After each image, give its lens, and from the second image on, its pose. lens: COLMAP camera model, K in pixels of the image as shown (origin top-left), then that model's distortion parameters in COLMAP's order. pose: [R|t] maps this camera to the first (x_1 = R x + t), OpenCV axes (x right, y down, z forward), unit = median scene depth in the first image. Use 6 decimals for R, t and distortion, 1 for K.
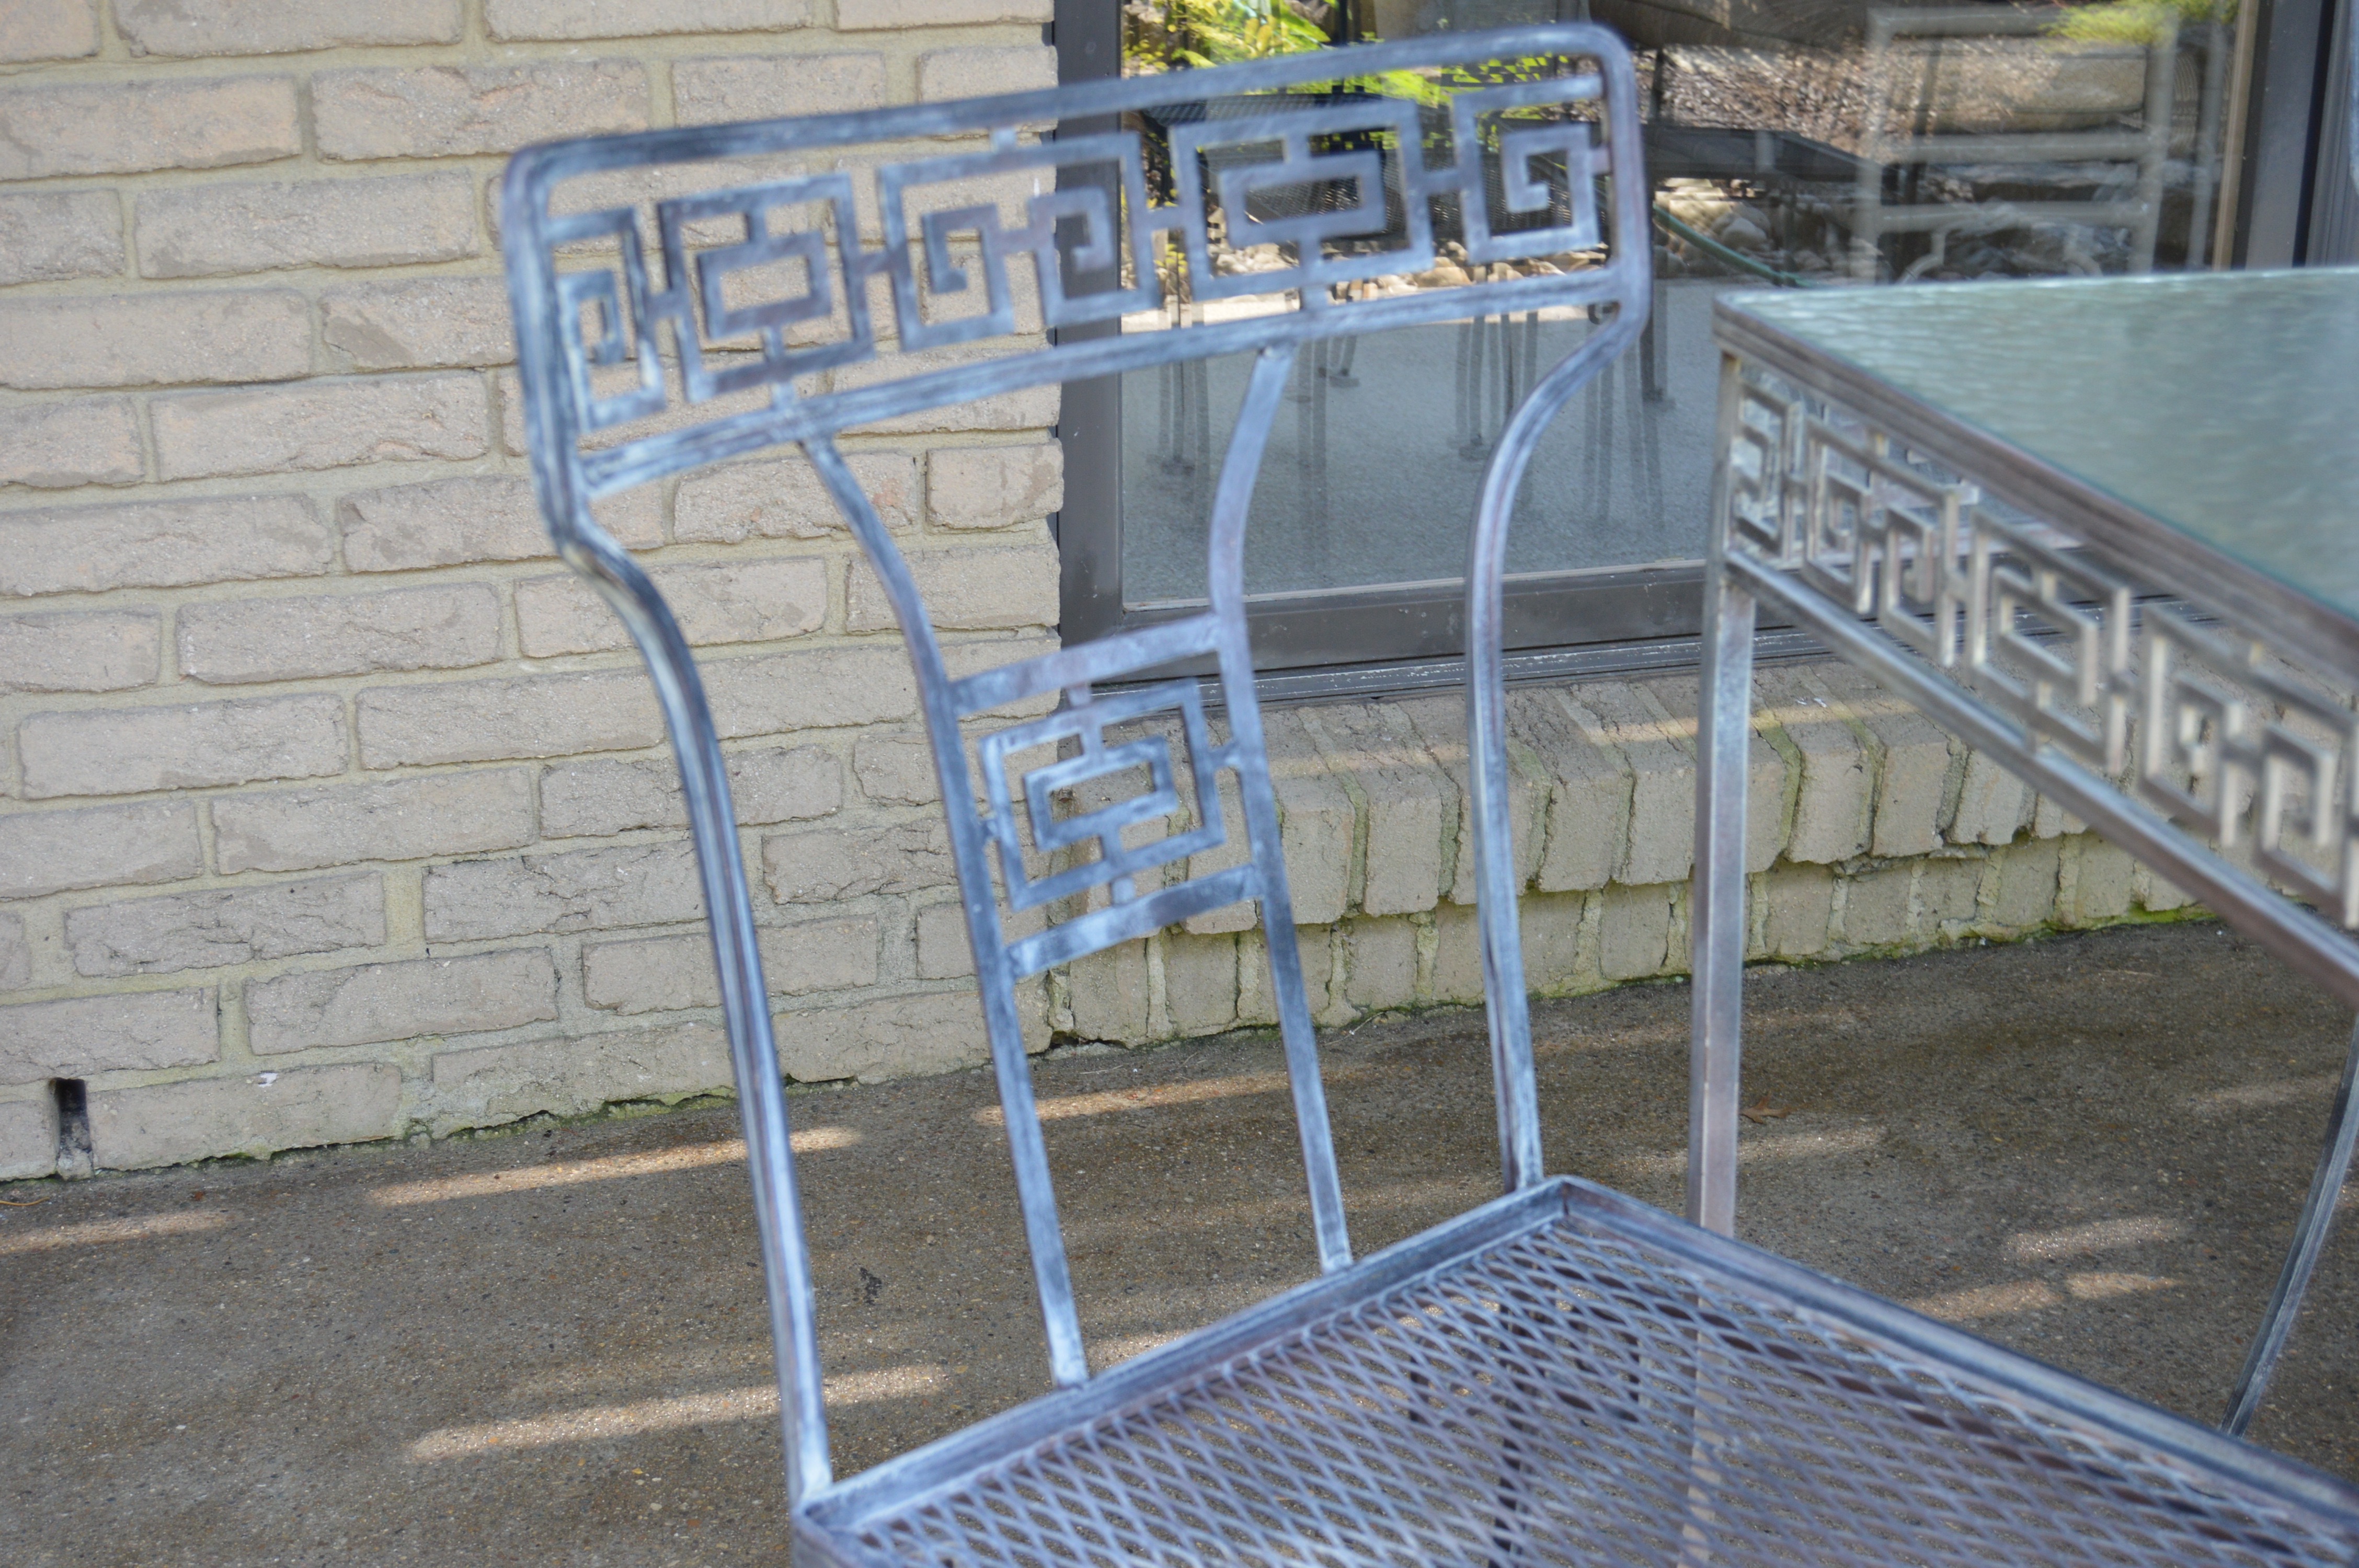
lens RADIAL K [[3199.1, 0, 1194.0], [0, 3199.1, 789.3], [0, 0, 1]] dist [-0.047521, -0.032234]
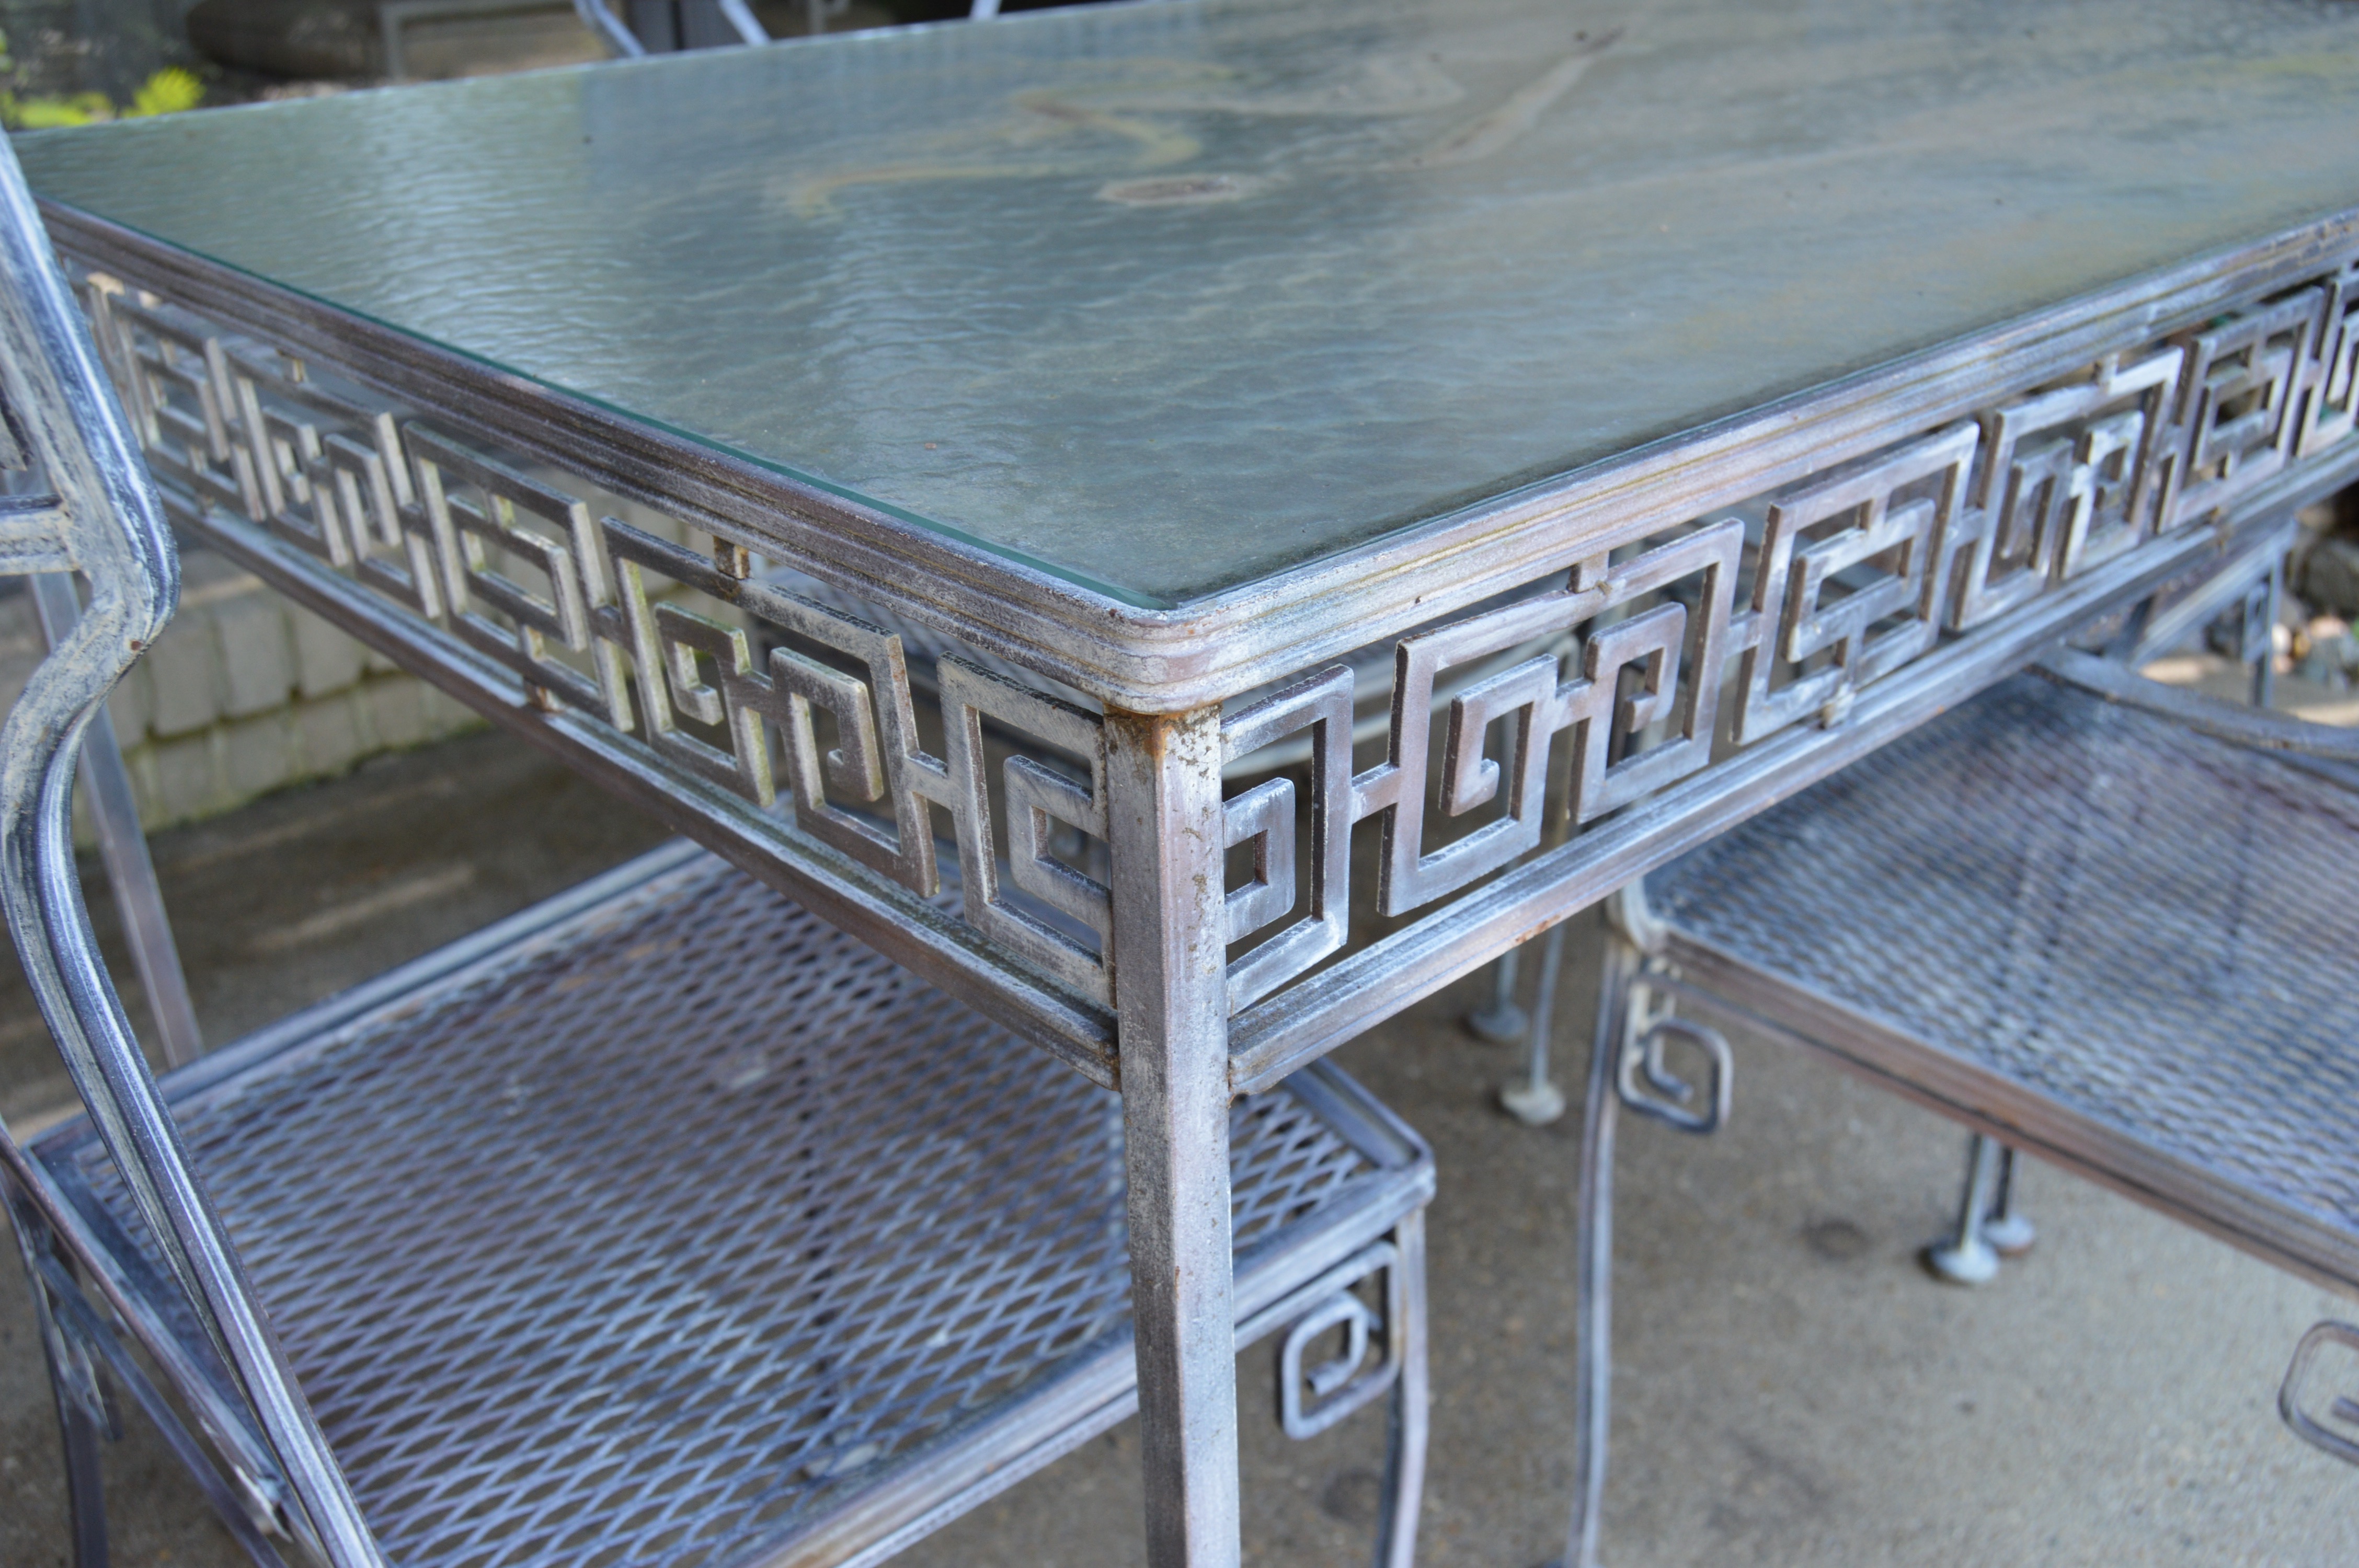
lens RADIAL K [[2216.4, 0, 1189.5], [0, 2216.4, 775.8], [0, 0, 1]] dist [-0.082683, 0.036224]
pose [[0.884701, -0.212953, 0.414675, 0.135192], [0.180584, 0.976661, 0.116284, 0.026906], [-0.429760, -0.027993, 0.902509, 0.124080]]
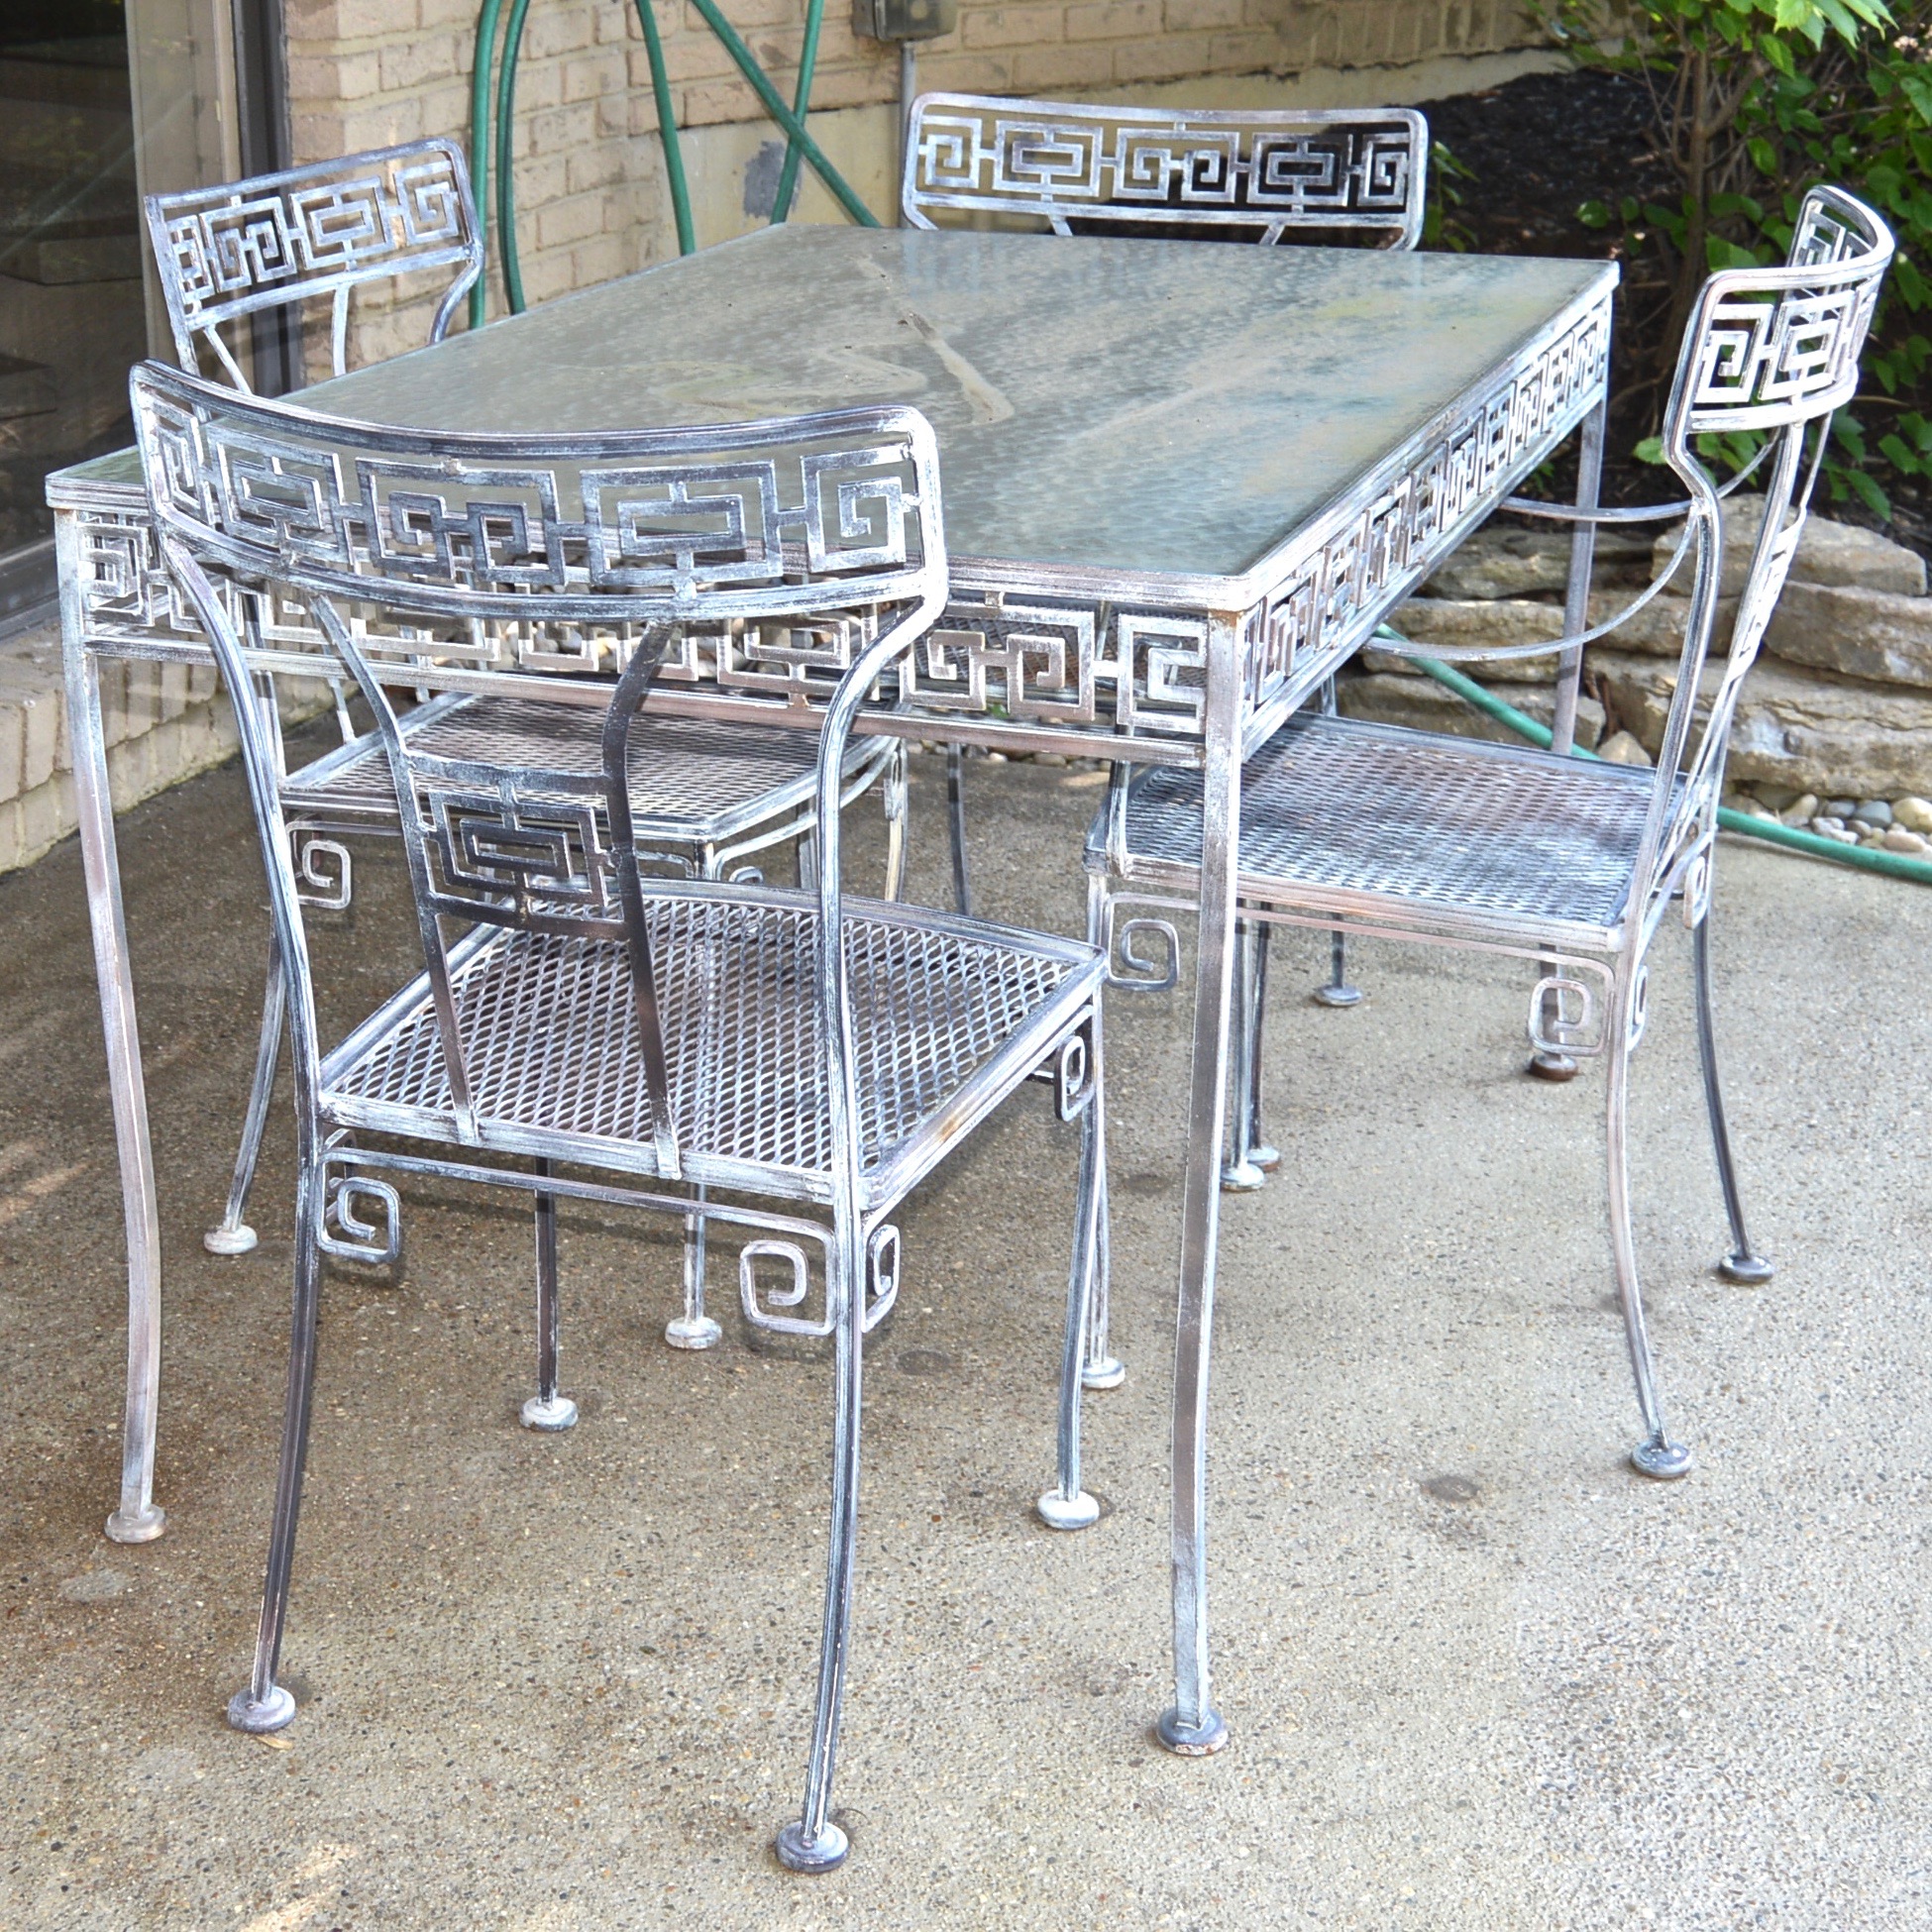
lens RADIAL K [[3532.4, 0, 688.2], [0, 3532.4, 796.3], [0, 0, 1]] dist [-0.098414, 0.046597]
pose [[0.634053, -0.241229, 0.734701, -0.647893], [0.292637, 0.954290, 0.060781, -0.012482], [-0.715780, 0.176462, 0.675663, -0.251615]]
